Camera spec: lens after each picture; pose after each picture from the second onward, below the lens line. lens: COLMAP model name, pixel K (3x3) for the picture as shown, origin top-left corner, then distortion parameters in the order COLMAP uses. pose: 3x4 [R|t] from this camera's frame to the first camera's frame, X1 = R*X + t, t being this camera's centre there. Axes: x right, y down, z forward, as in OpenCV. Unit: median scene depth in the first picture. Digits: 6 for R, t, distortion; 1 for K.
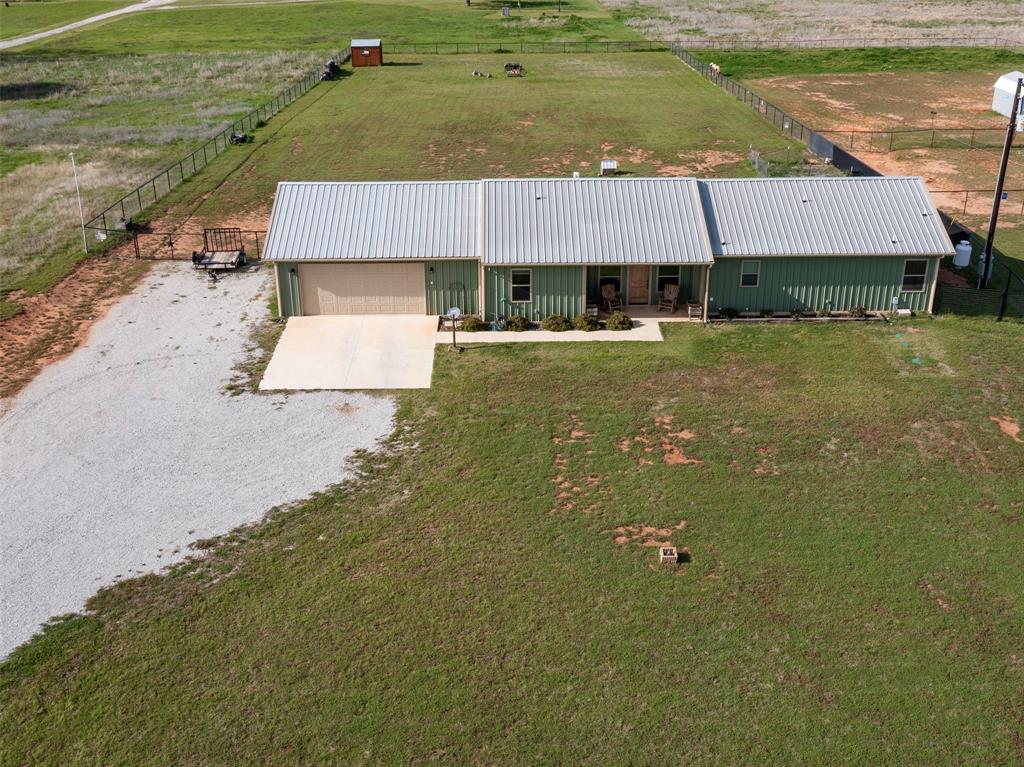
lens RADIAL K [[1094.5, 0, 505.4], [0, 1094.5, 381.9], [0, 0, 1]] dist [-0.006625, 0.000000]
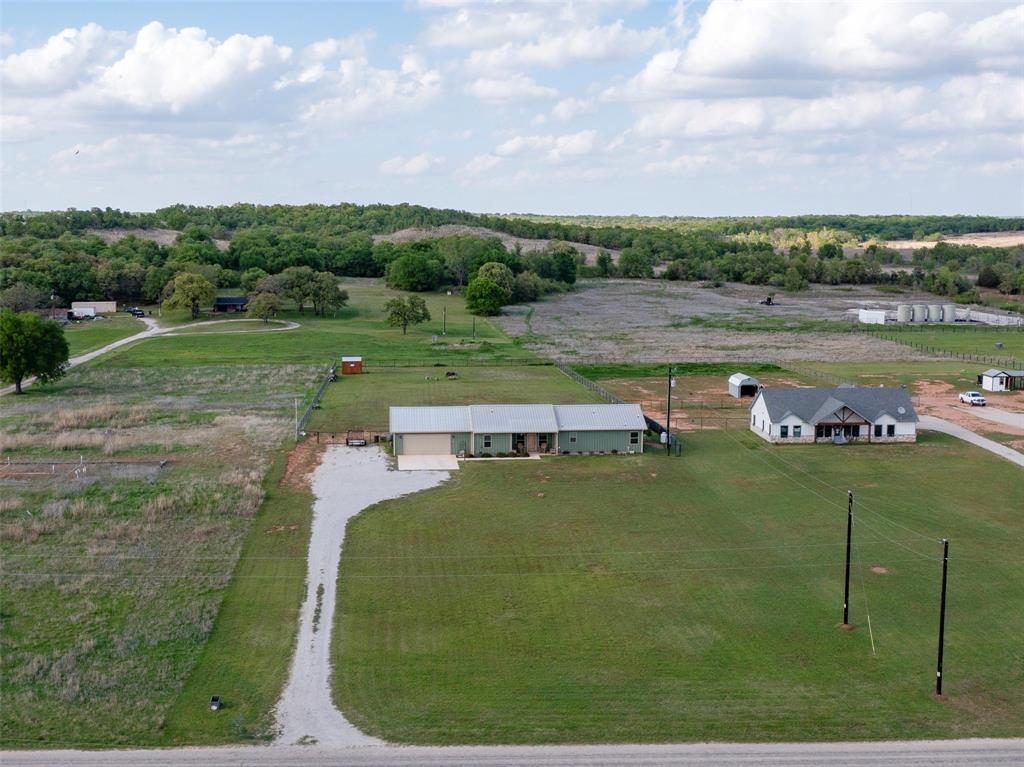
lens RADIAL K [[1240.8, 0, 507.6], [0, 1240.8, 383.9], [0, 0, 1]] dist [-0.002882, 0.000000]
pose [[0.995756, -0.000407, 0.092036, -0.221034], [0.026411, 0.959194, -0.281513, 0.647732], [-0.088166, 0.282749, 0.955134, -1.984650]]
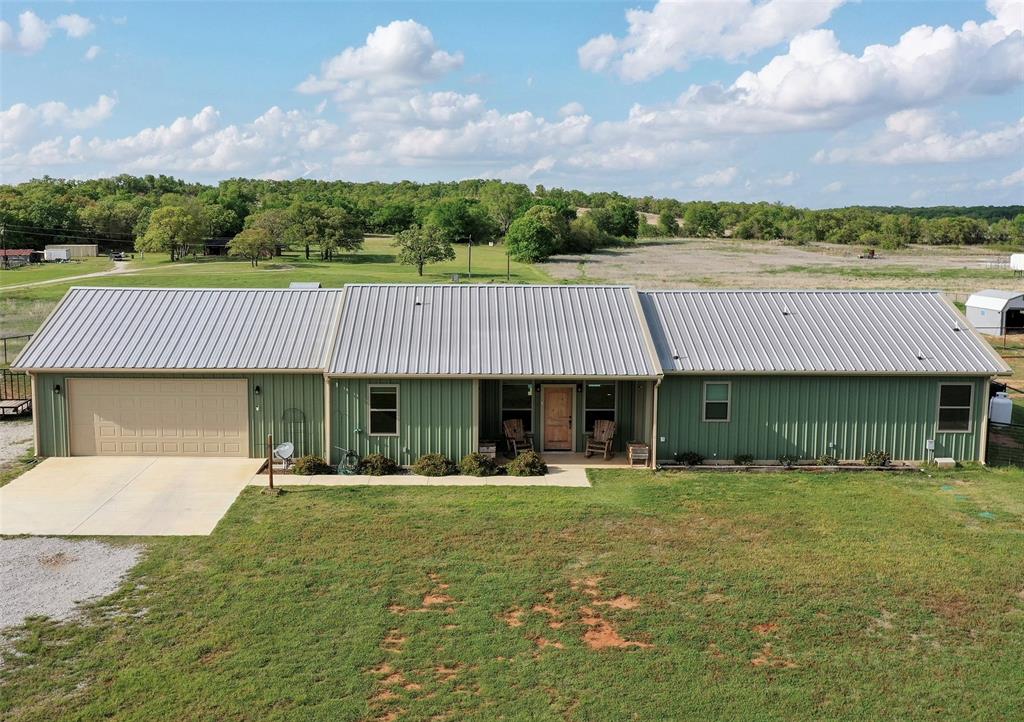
lens RADIAL K [[1046.3, 0, 468.1], [0, 1046.3, 351.5], [0, 0, 1]] dist [0.004163, 0.000000]
pose [[0.999909, 0.013142, -0.003180, 0.071028], [-0.013494, 0.954845, -0.296797, 0.072840], [-0.000864, 0.296813, 0.954935, 0.373640]]
